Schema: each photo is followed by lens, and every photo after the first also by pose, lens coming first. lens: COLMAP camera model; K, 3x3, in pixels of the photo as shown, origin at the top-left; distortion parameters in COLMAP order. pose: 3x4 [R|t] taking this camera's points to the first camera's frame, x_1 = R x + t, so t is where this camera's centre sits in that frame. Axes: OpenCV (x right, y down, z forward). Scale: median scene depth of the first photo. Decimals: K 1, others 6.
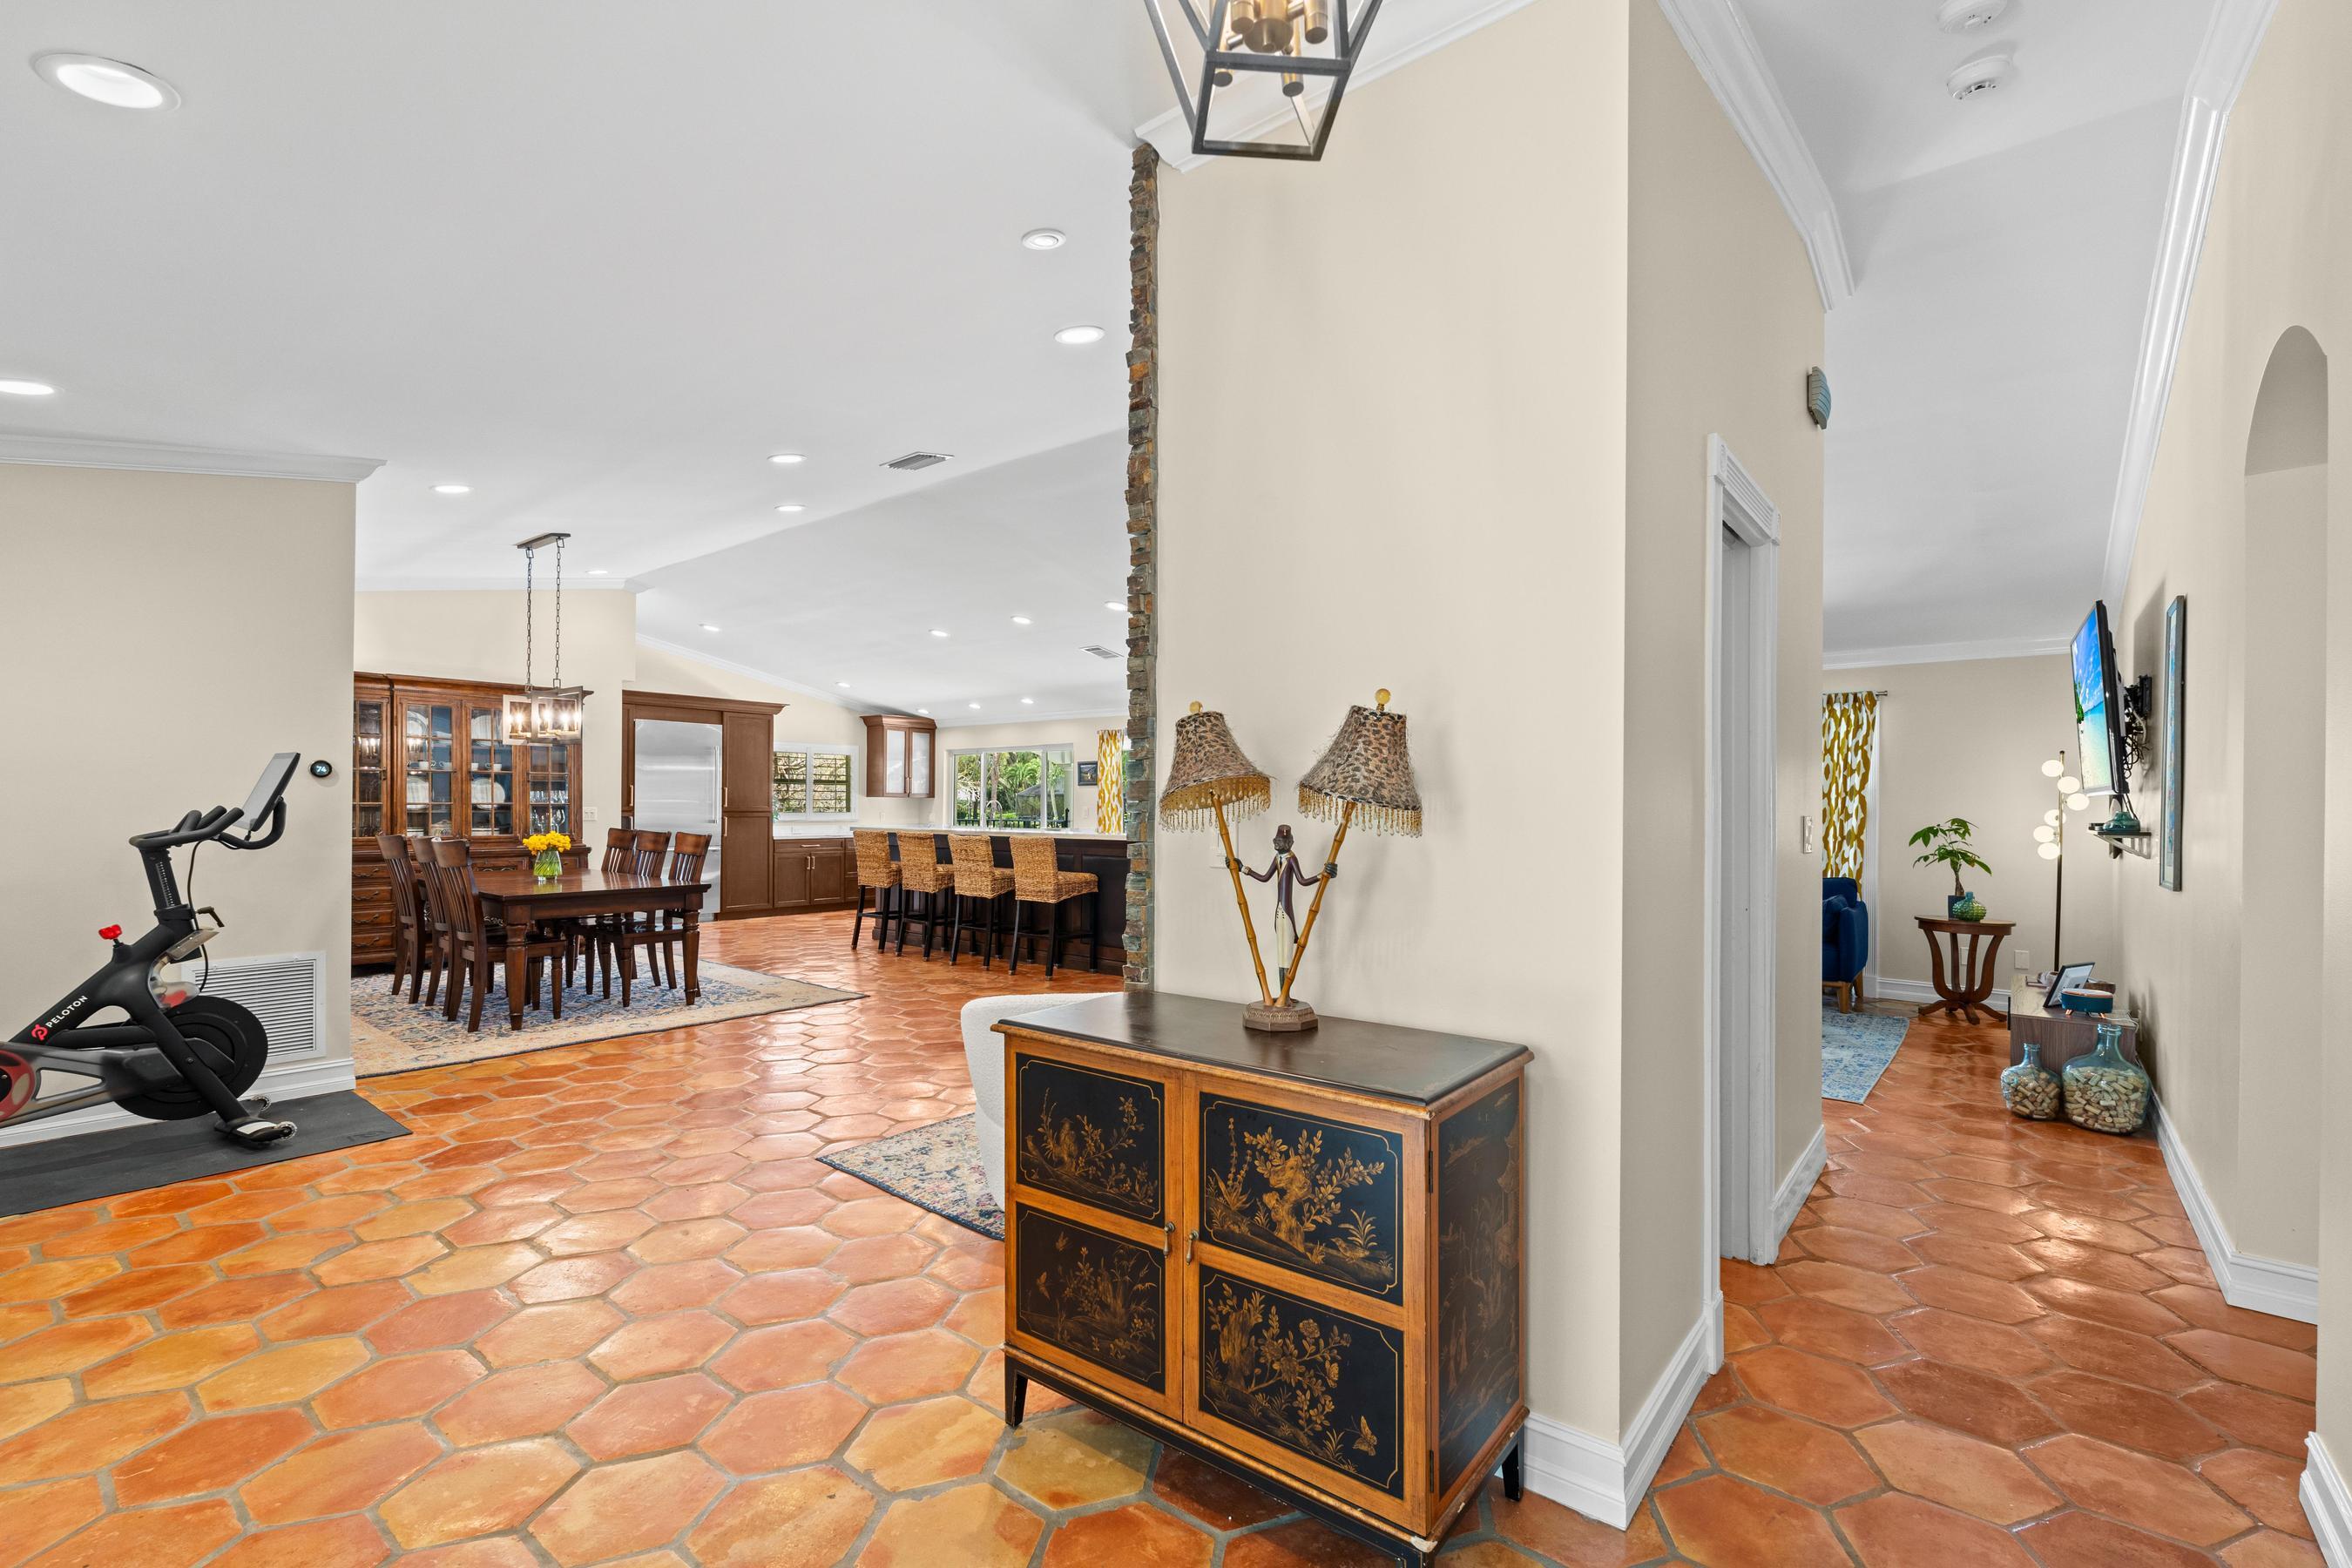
lens RADIAL K [[1036.3, 0, 1174.4], [0, 1036.3, 809.3], [0, 0, 1]] dist [0.000938, -0.000508]
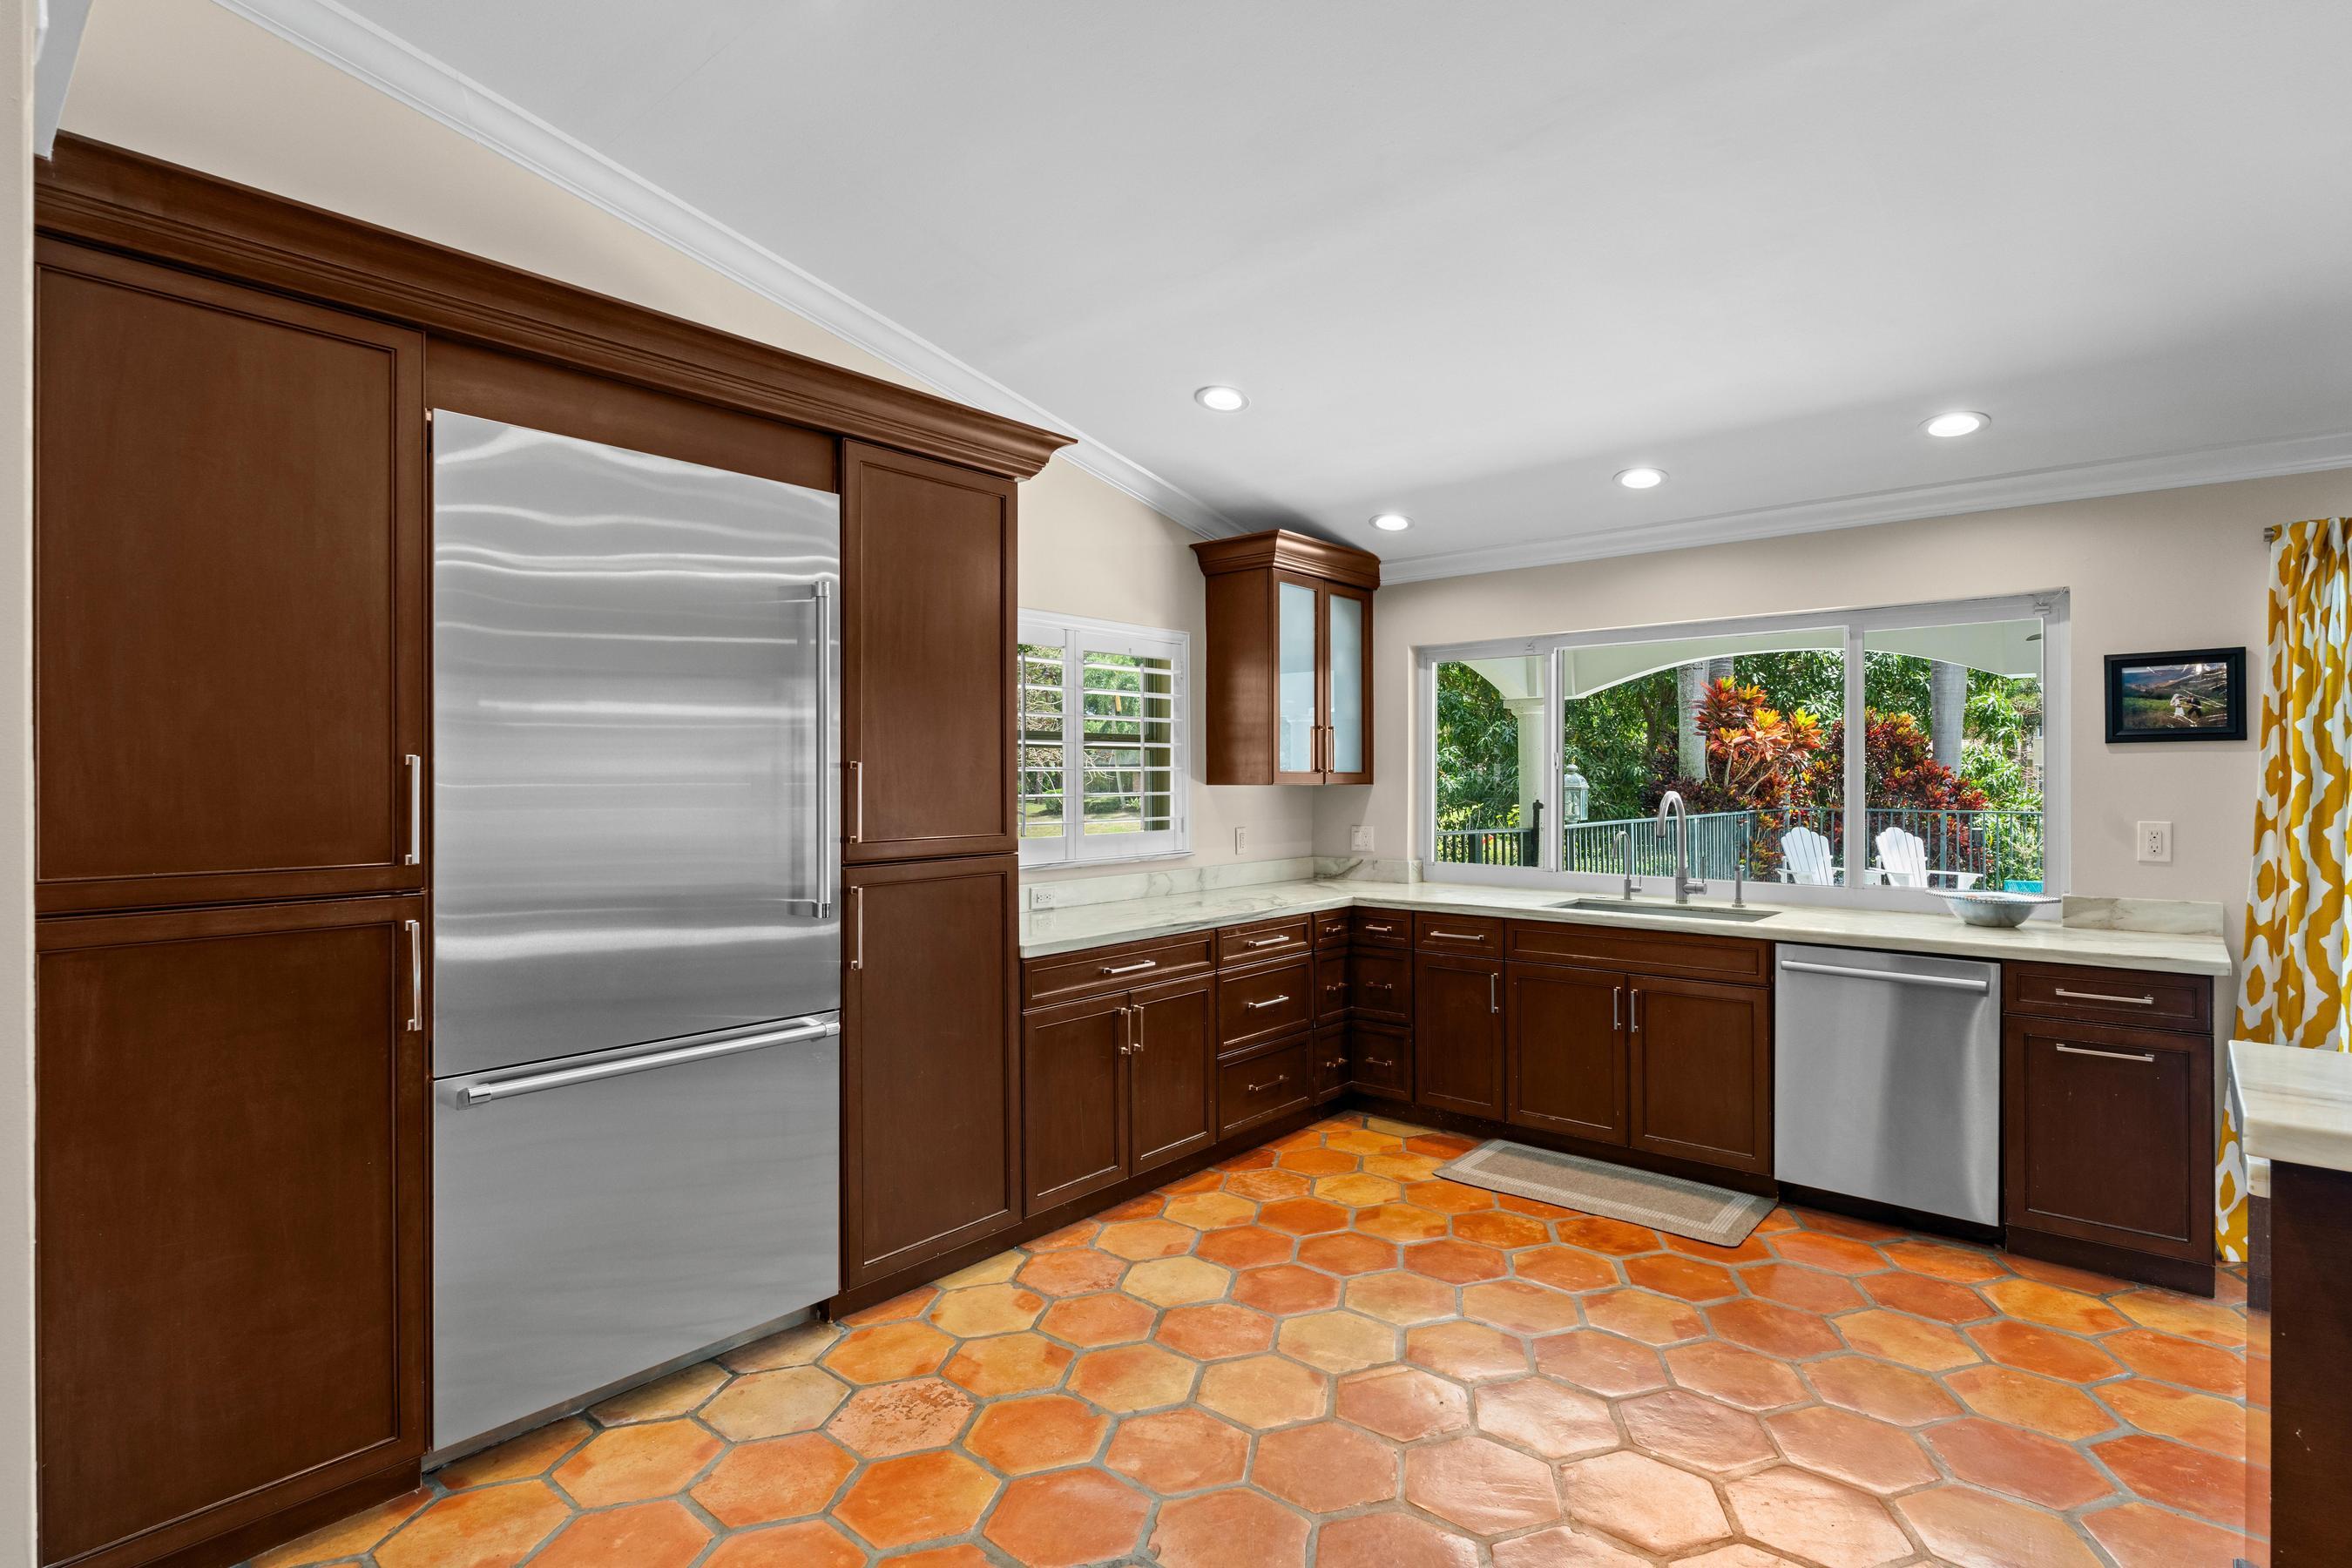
lens RADIAL K [[1167.8, 0, 1176.0], [0, 1167.8, 784.0], [0, 0, 1]] dist [0.001834, 0.000390]
pose [[0.999599, -0.008573, -0.026991, -0.329664], [0.008743, 0.999943, 0.006180, -0.015856], [0.026937, -0.006414, 0.999617, 0.686202]]
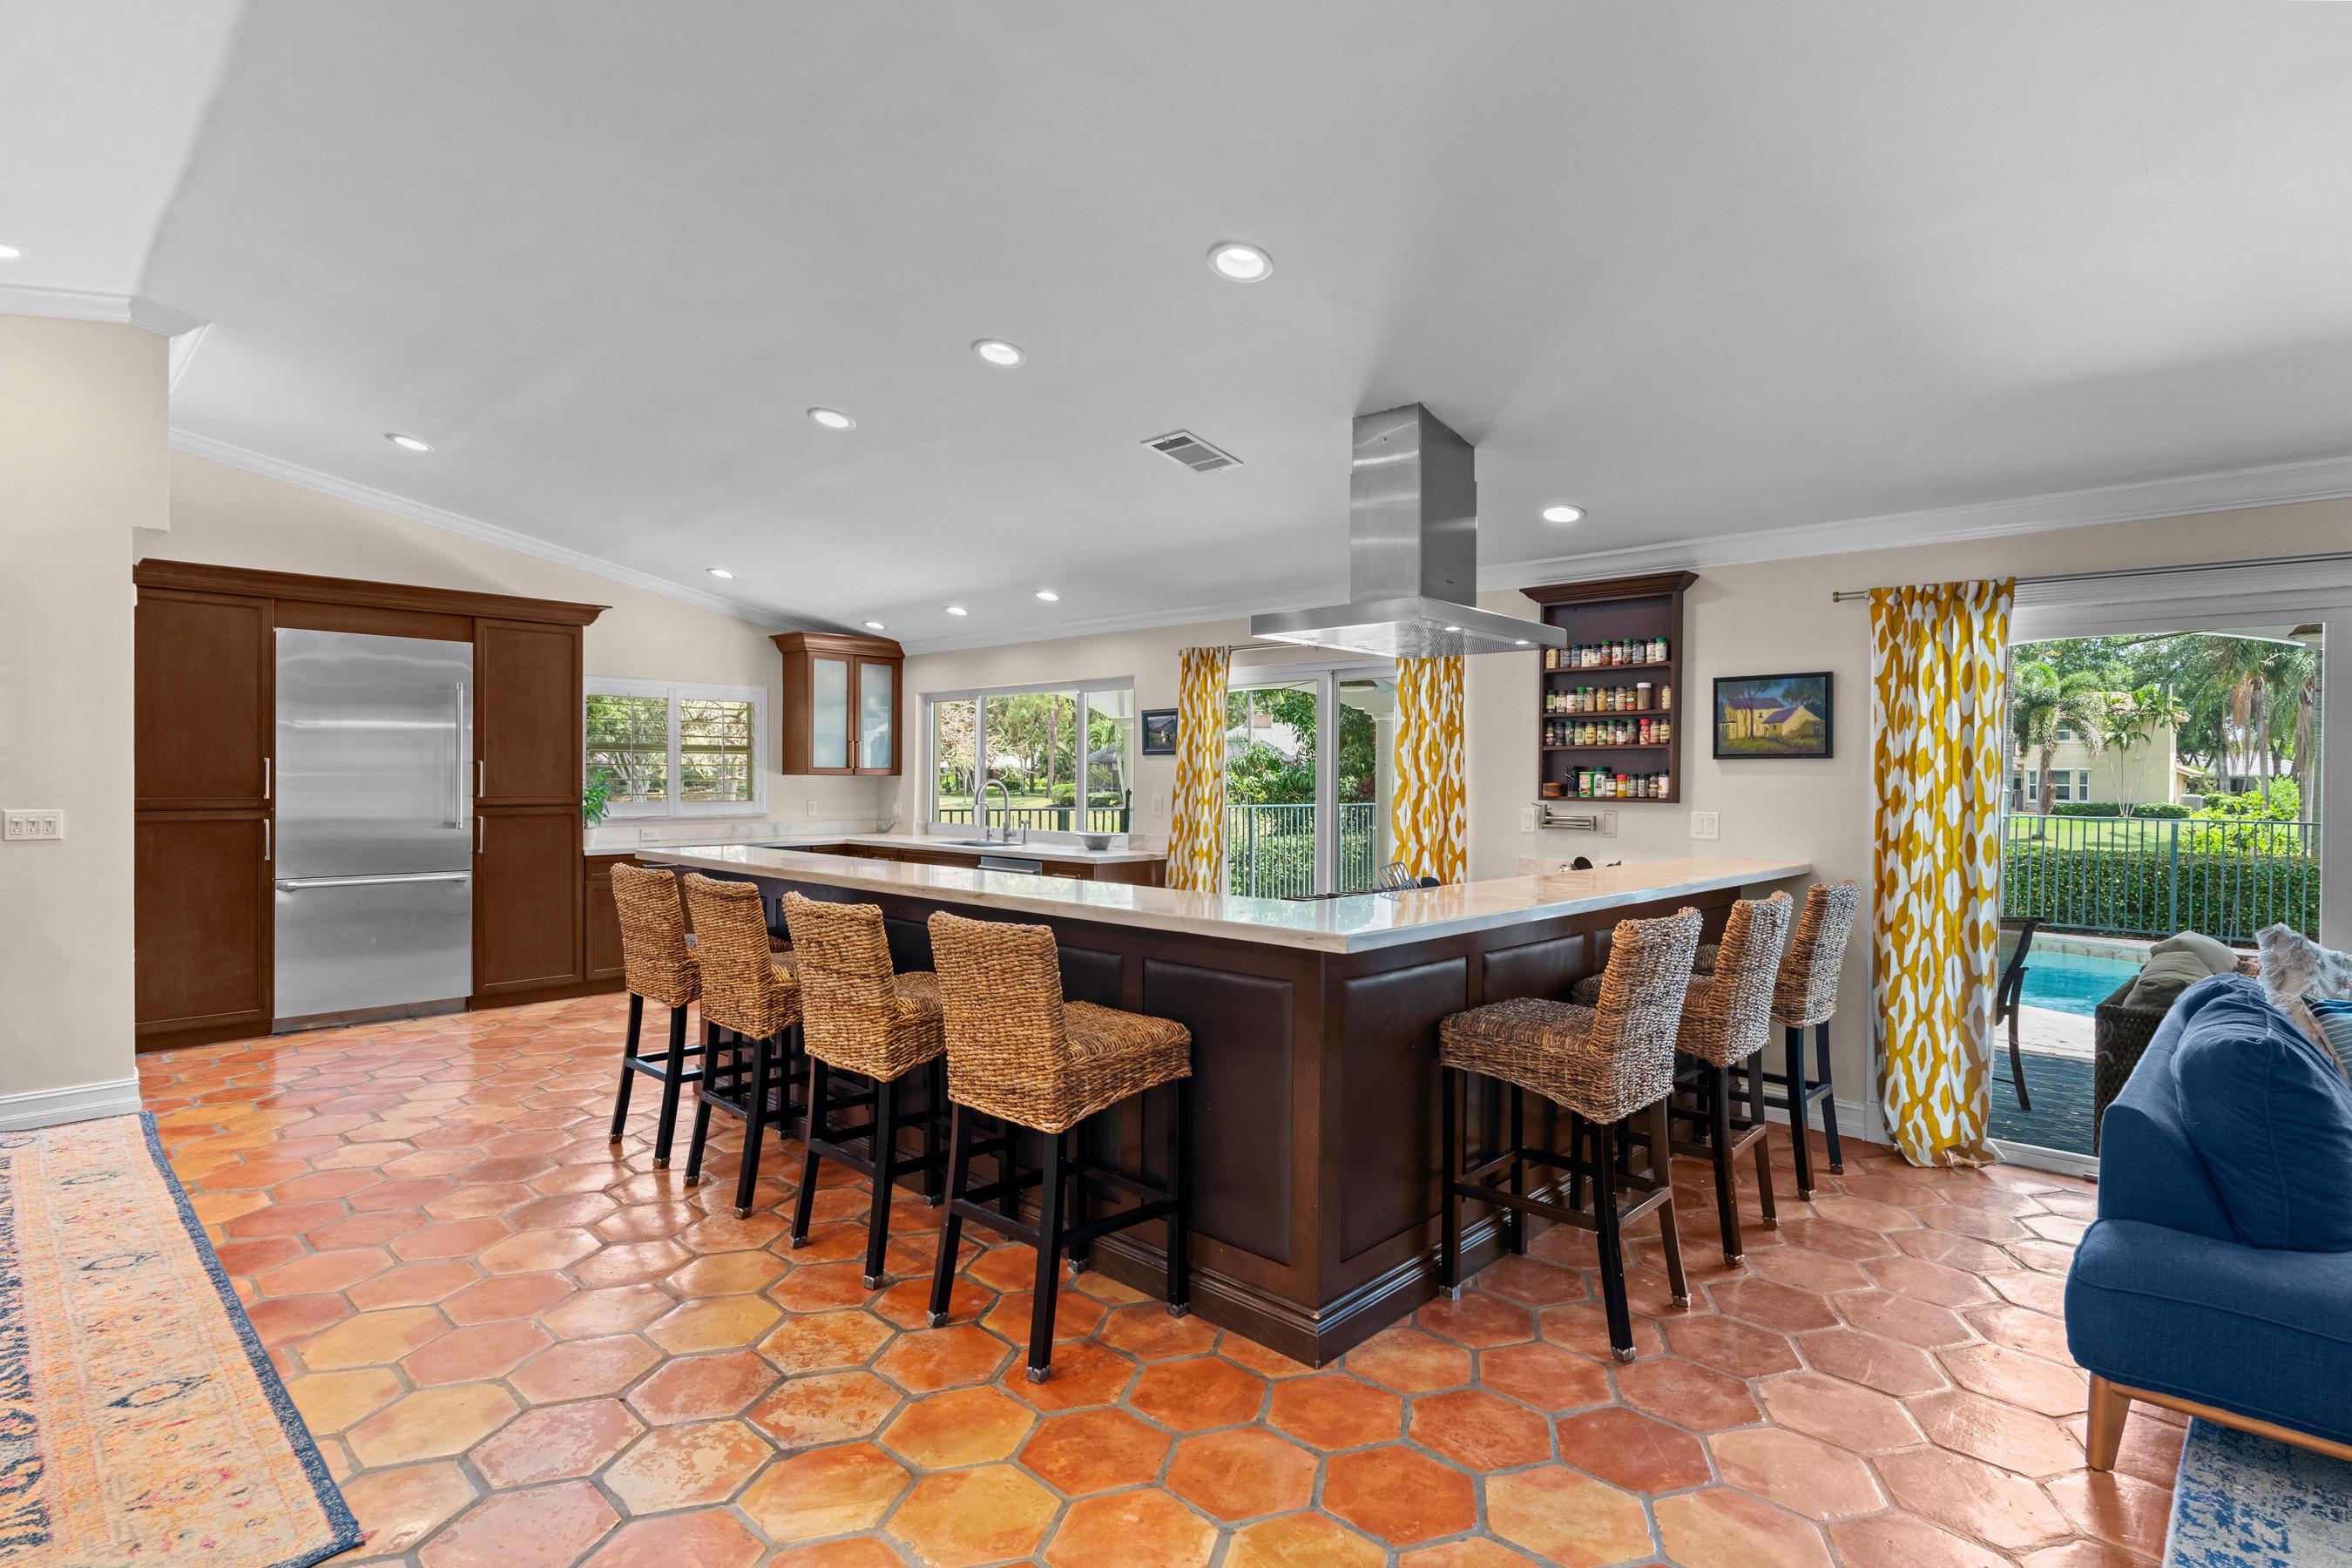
lens RADIAL K [[1175.0, 0, 1176.0], [0, 1175.0, 784.0], [0, 0, 1]] dist [-0.000558, -0.000811]
pose [[0.997487, -0.001609, -0.070836, -0.032690], [0.002153, 0.999969, 0.007603, -0.012174], [0.070821, -0.007736, 0.997459, 0.395052]]
